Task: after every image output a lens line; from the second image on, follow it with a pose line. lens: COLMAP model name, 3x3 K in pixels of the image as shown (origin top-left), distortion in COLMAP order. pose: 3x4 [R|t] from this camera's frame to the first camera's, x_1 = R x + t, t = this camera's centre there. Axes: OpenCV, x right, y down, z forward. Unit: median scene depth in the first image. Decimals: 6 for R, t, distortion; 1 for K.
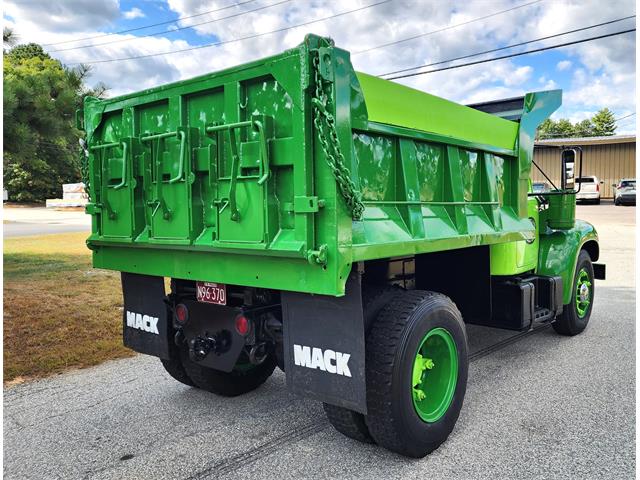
lens RADIAL K [[553.1, 0, 326.4], [0, 553.1, 230.3], [0, 0, 1]] dist [0.047400, -0.010616]
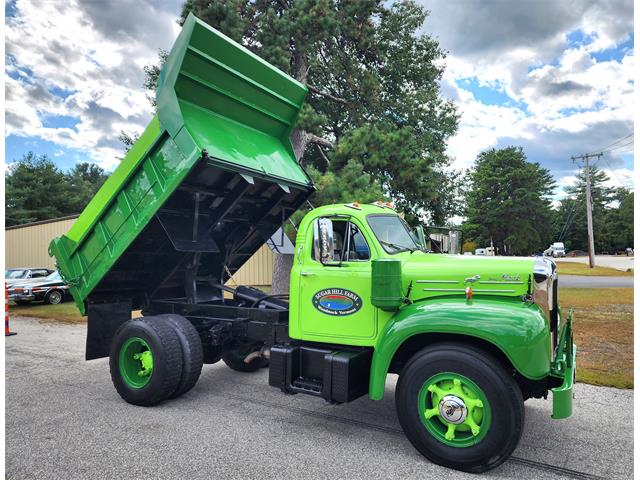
lens RADIAL K [[448.8, 0, 330.7], [0, 448.8, 238.8], [0, 0, 1]] dist [0.100854, -0.110046]
pose [[0.180971, -0.028751, -0.983068, 1.408087], [-0.054581, 0.997738, -0.039227, -0.095807], [0.981973, 0.060756, 0.178993, 1.044809]]
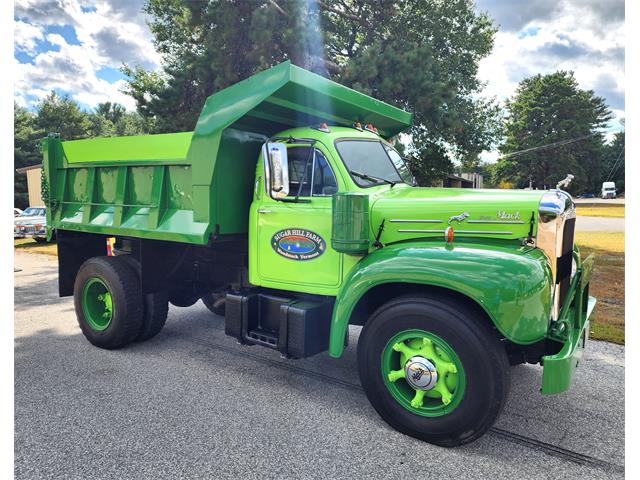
lens RADIAL K [[460.8, 0, 303.1], [0, 460.8, 242.4], [0, 0, 1]] dist [0.087183, -0.091334]
pose [[0.070812, 0.106075, -0.991834, 1.292134], [-0.057296, 0.993120, 0.102122, -0.088838], [0.995843, 0.049596, 0.076403, 1.184734]]
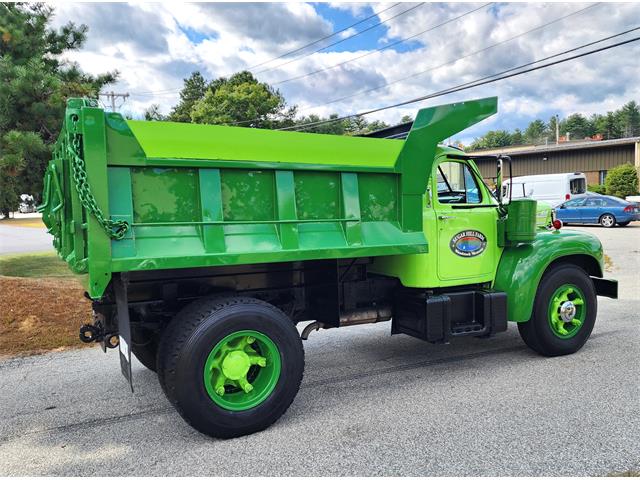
lens RADIAL K [[545.2, 0, 316.4], [0, 545.2, 233.8], [0, 0, 1]] dist [0.039059, -0.001568]
pose [[0.920633, 0.006660, -0.390372, 0.612361], [-0.005198, 0.999975, 0.004801, -0.024098], [0.390394, -0.002391, 0.920645, 0.011090]]
